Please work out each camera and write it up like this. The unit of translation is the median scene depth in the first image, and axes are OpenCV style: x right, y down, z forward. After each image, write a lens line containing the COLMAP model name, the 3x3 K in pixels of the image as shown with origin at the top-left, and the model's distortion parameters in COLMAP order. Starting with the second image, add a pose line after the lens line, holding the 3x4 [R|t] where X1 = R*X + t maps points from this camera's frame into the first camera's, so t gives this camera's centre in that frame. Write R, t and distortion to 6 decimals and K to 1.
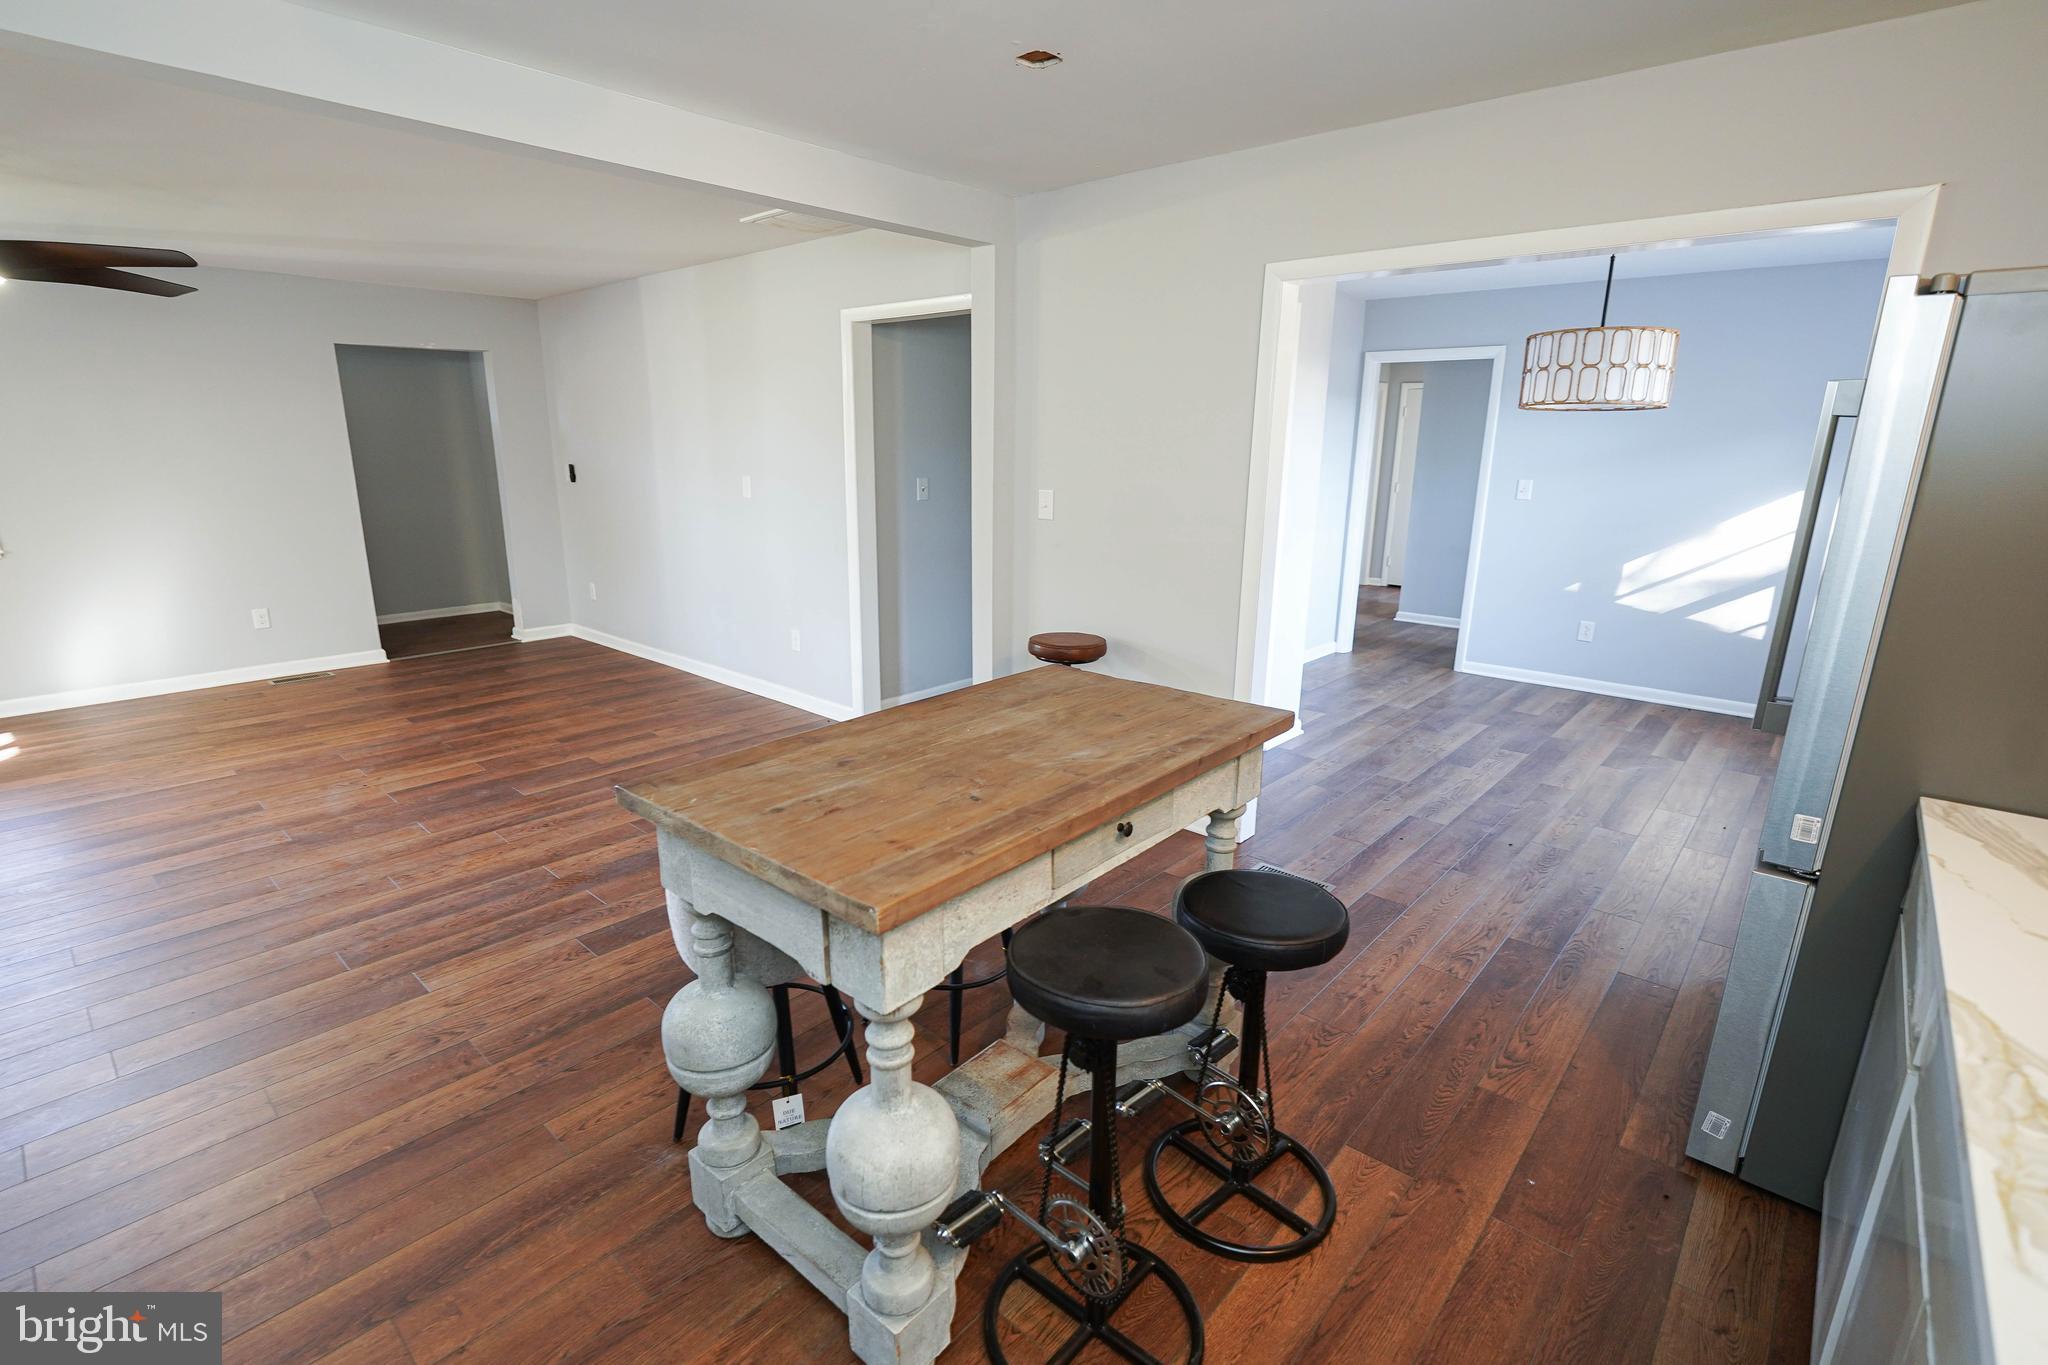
lens RADIAL K [[951.7, 0, 1013.9], [0, 951.7, 691.7], [0, 0, 1]] dist [-0.016197, -0.000177]
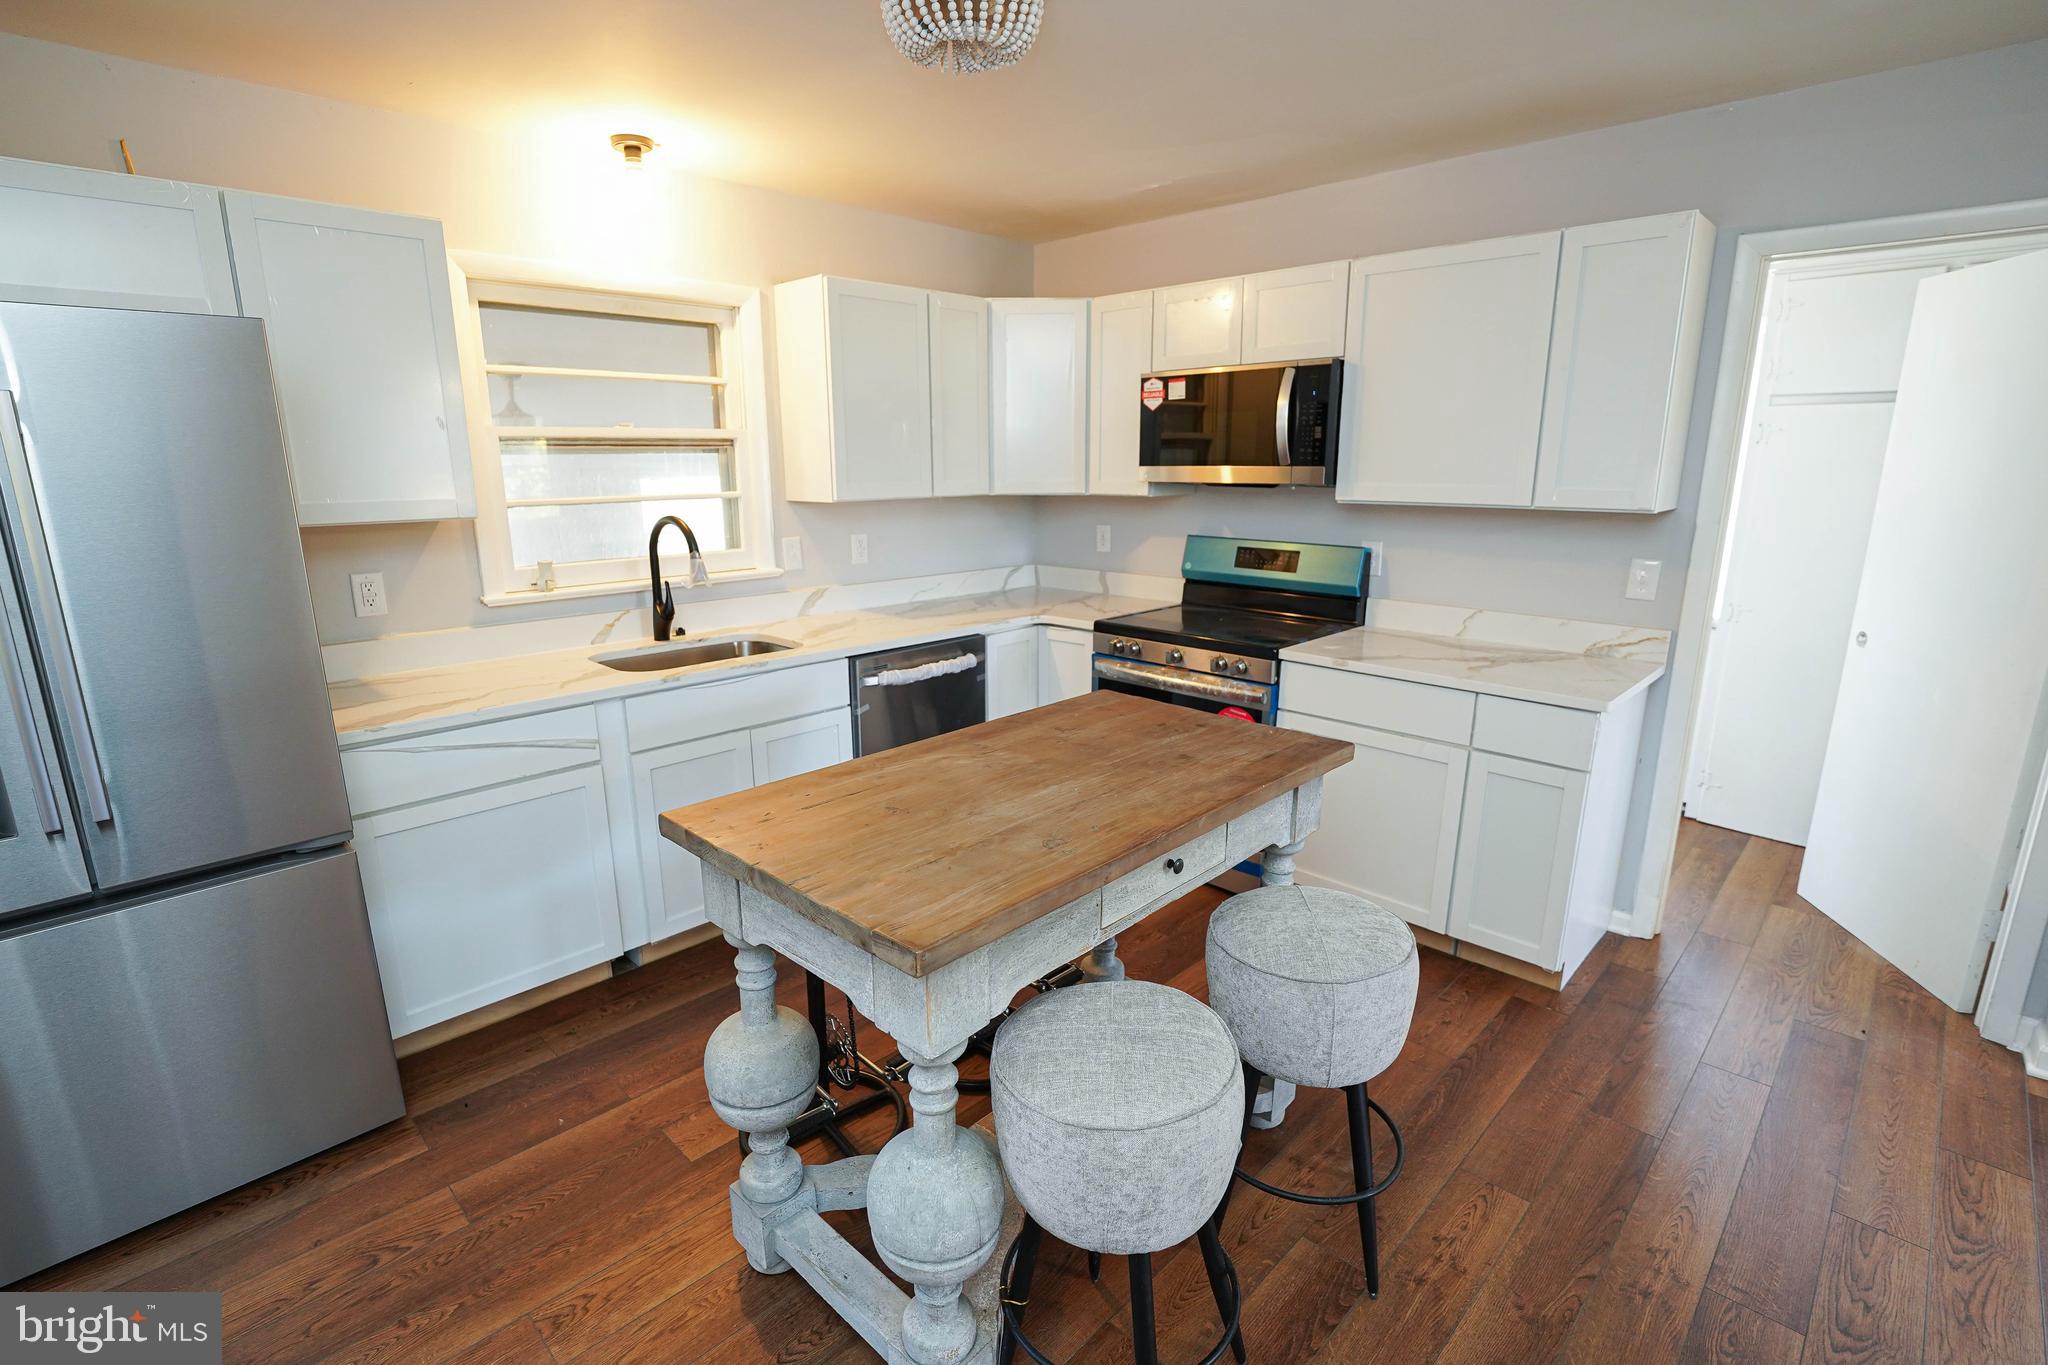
lens RADIAL K [[939.5, 0, 1011.0], [0, 939.5, 689.0], [0, 0, 1]] dist [-0.020240, 0.000071]
pose [[-0.998565, -0.017515, 0.050613, -0.017908], [0.009096, 0.875826, 0.482542, -0.281507], [-0.052780, 0.482310, -0.874409, 1.042523]]
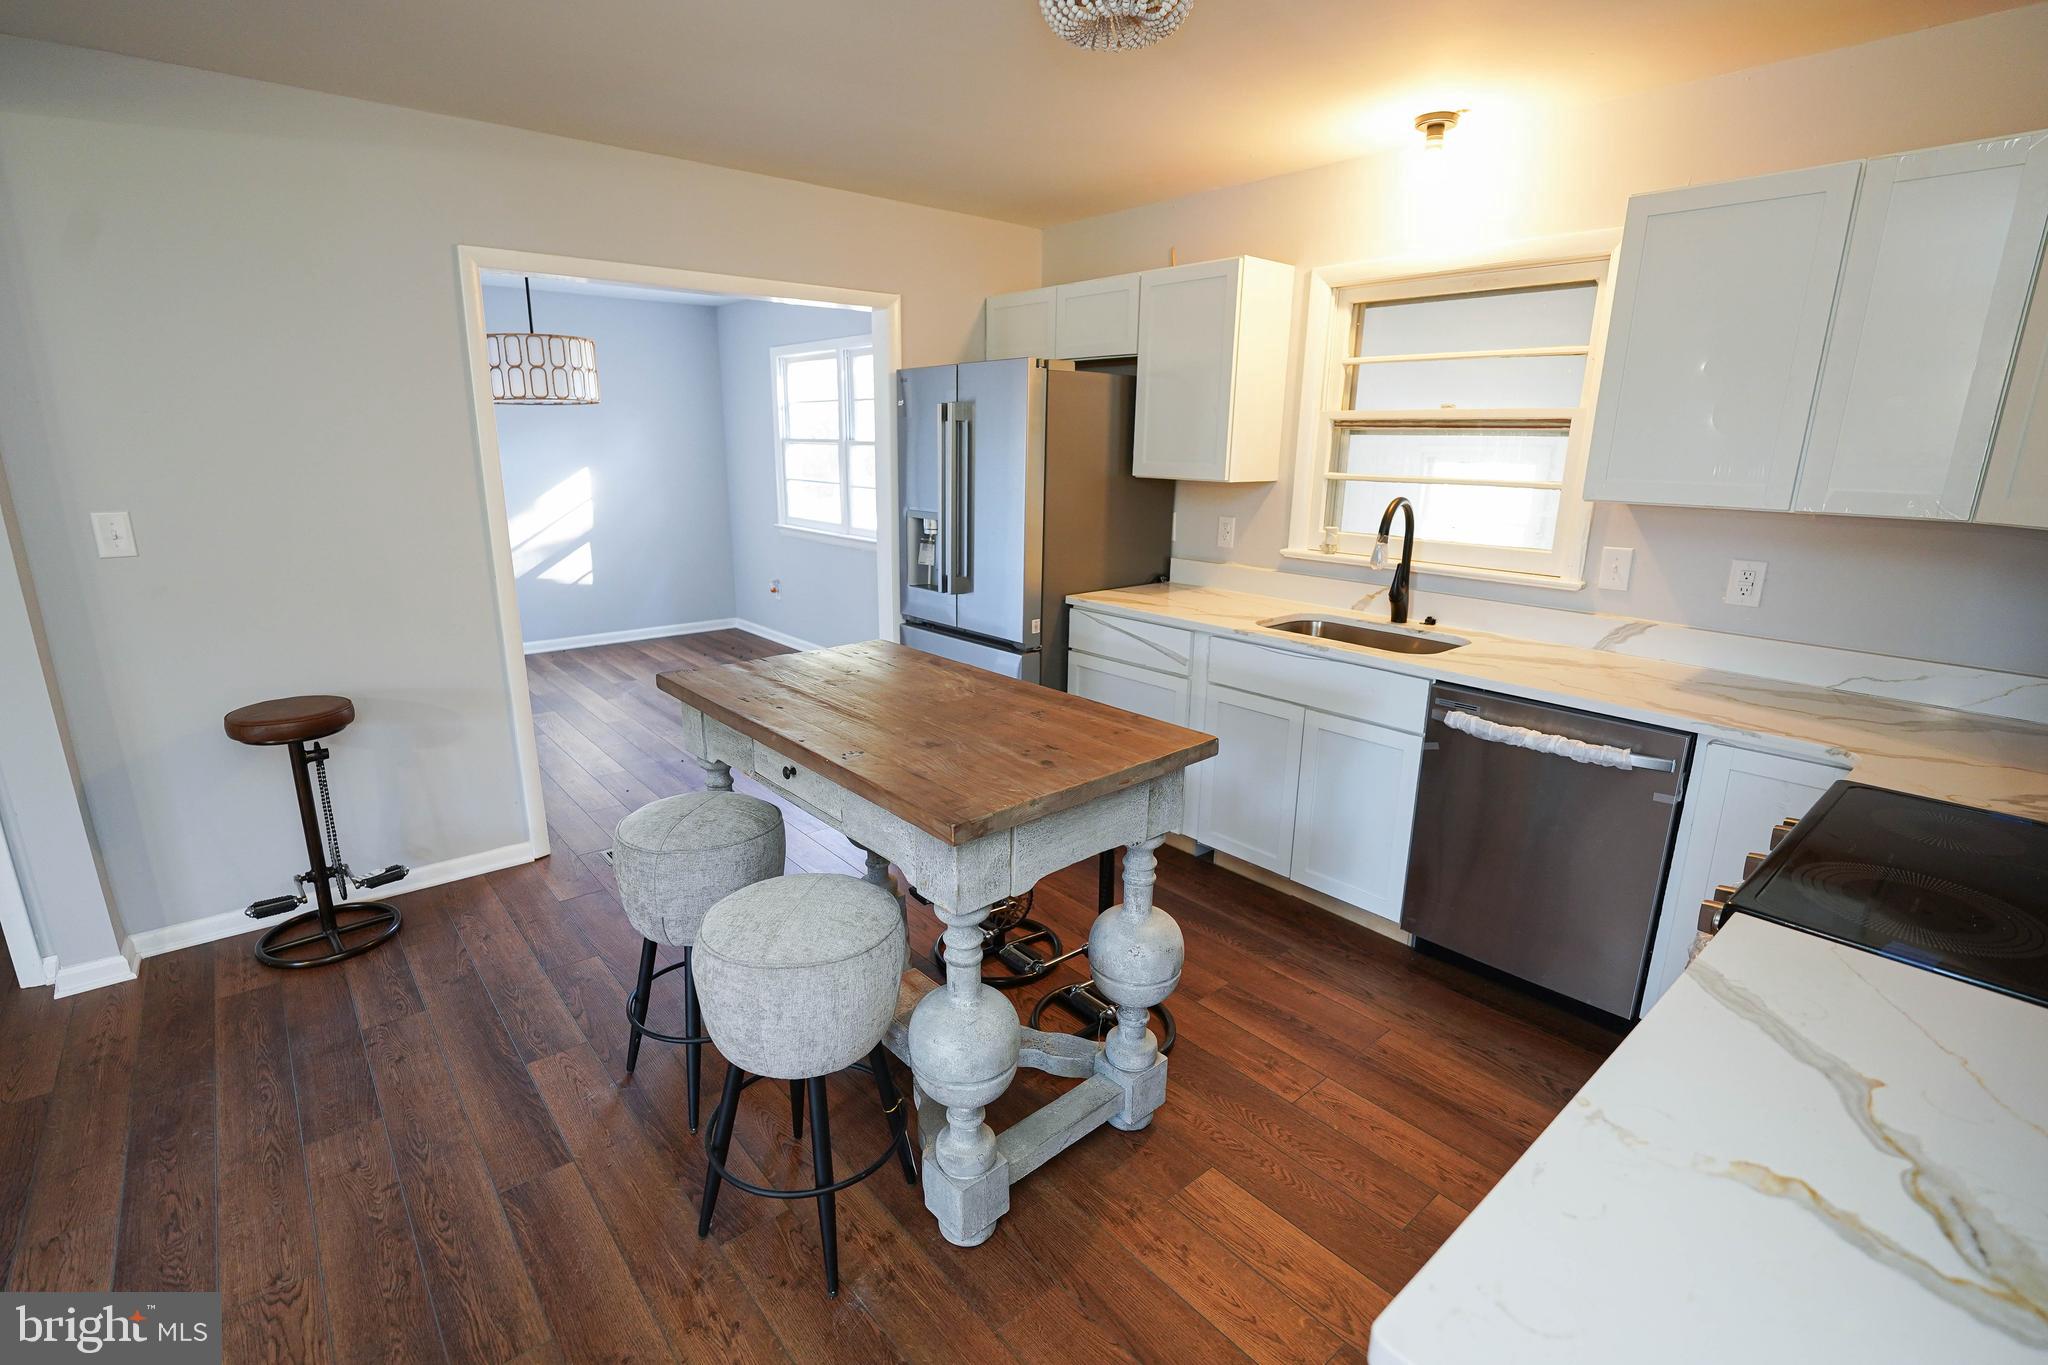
lens RADIAL K [[939.5, 0, 1011.0], [0, 939.5, 689.0], [0, 0, 1]] dist [-0.020240, 0.000071]
pose [[0.134343, -0.264237, 0.955055, -0.627037], [0.247533, 0.942187, 0.225857, -0.108171], [-0.959520, 0.206065, 0.191984, 0.380109]]
